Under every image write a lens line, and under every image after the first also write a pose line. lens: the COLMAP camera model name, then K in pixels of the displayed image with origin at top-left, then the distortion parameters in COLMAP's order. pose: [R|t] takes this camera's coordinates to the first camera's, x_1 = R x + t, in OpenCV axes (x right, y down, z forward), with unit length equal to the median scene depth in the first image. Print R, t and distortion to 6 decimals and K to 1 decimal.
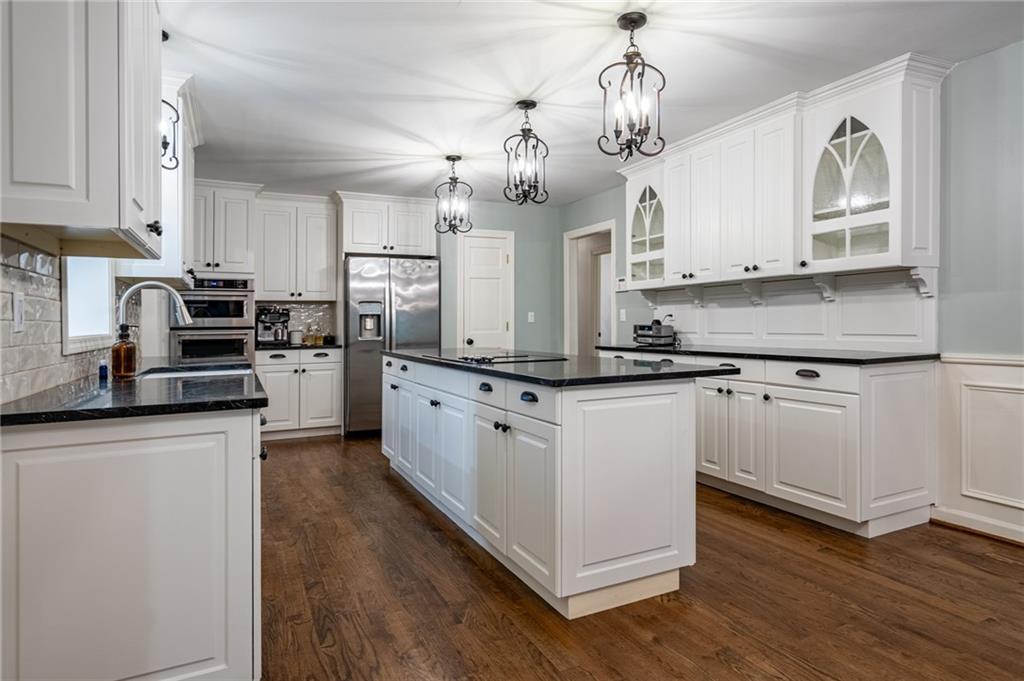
lens RADIAL K [[580.4, 0, 525.9], [0, 580.4, 330.8], [0, 0, 1]] dist [0.012150, -0.001451]
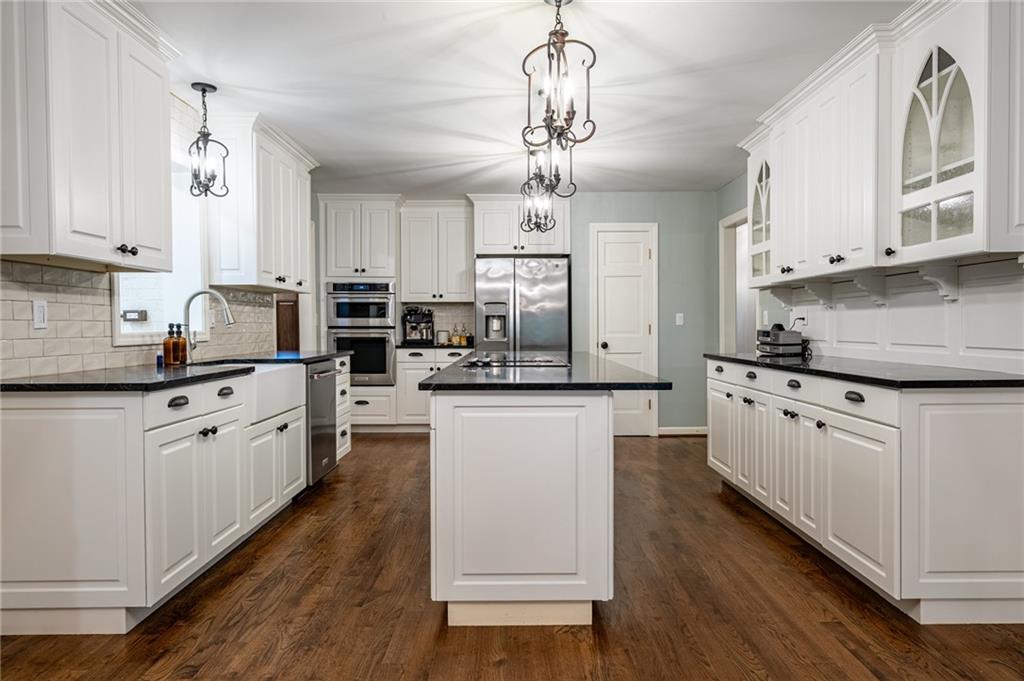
lens RADIAL K [[637.6, 0, 520.2], [0, 637.6, 343.0], [0, 0, 1]] dist [0.008926, 0.001909]
pose [[0.901544, 0.023619, -0.432043, 0.407053], [-0.016497, 0.999659, 0.020224, -0.006081], [0.432374, -0.011105, 0.901626, 0.047893]]
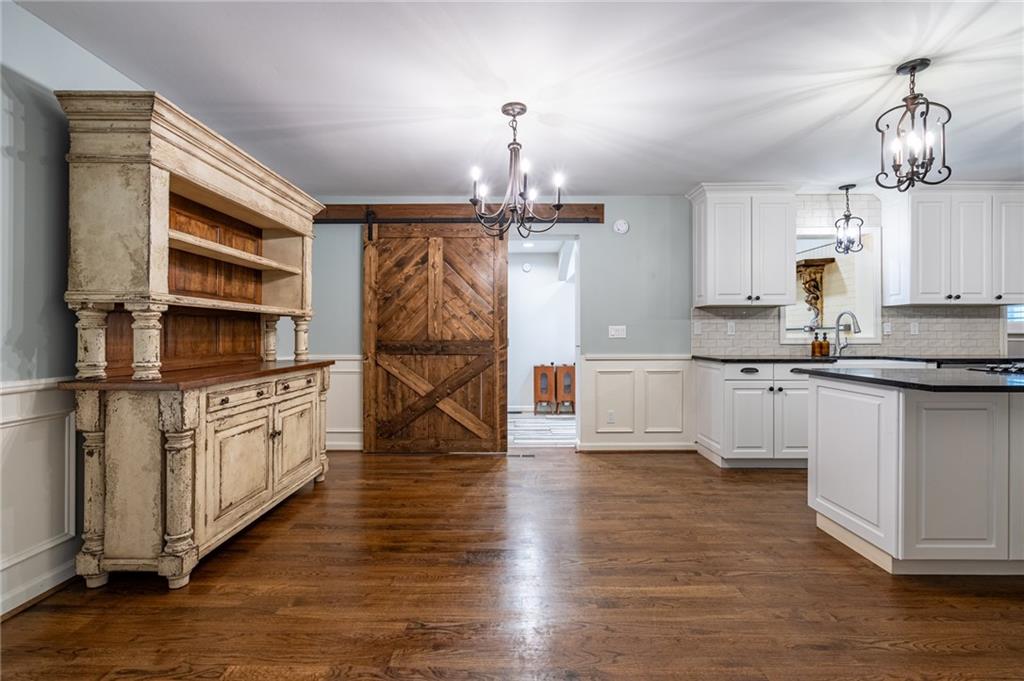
lens RADIAL K [[464.4, 0, 506.5], [0, 464.4, 342.3], [0, 0, 1]] dist [-0.001273, -0.001034]
pose [[-0.468008, 0.029410, -0.883235, 0.970072], [-0.005353, 0.999333, 0.036113, -0.020867], [0.883708, 0.021629, -0.467539, 0.527307]]
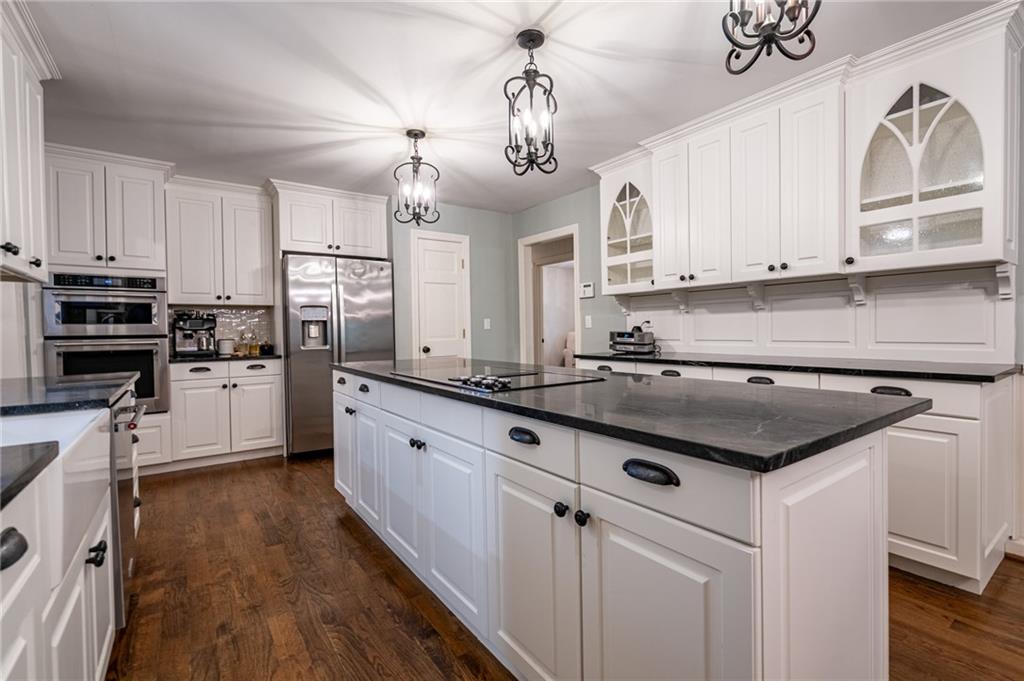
lens RADIAL K [[464.4, 0, 529.5], [0, 464.4, 356.6], [0, 0, 1]] dist [-0.001273, -0.001034]
pose [[0.984814, -0.011603, 0.173226, -0.112334], [0.004018, 0.999020, 0.044071, -0.005380], [-0.173568, -0.042705, 0.983895, 0.401182]]
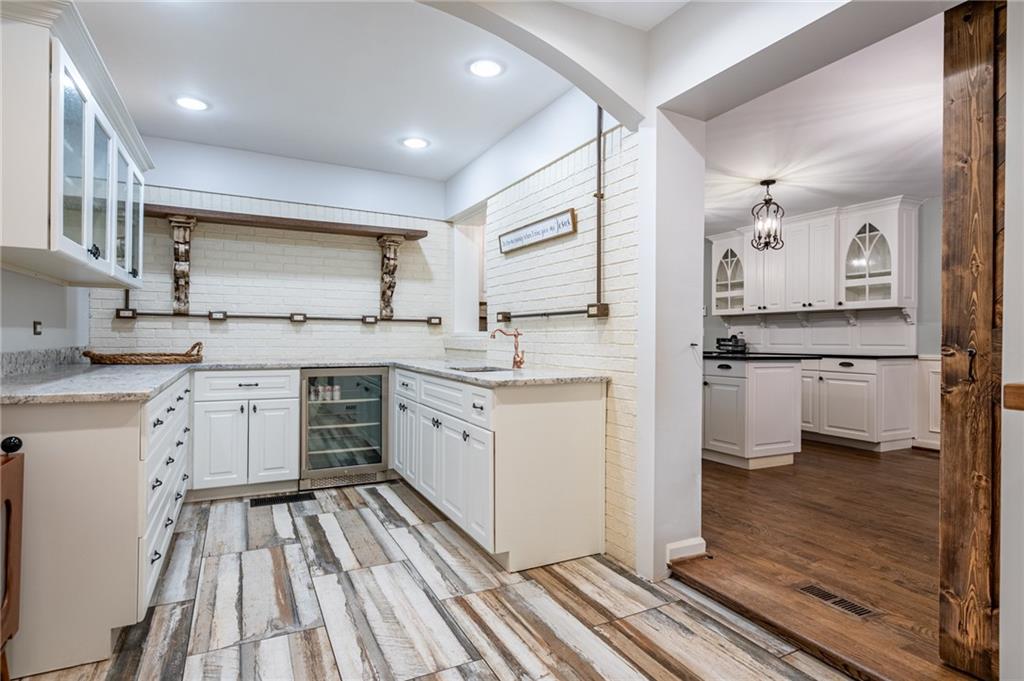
lens RADIAL K [[540.8, 0, 532.6], [0, 540.8, 333.2], [0, 0, 1]] dist [0.003829, 0.001345]
pose [[0.999594, 0.025809, 0.012082, -0.466104], [-0.025449, 0.999253, -0.029066, 0.045012], [-0.012823, 0.028747, 0.999504, -0.614102]]
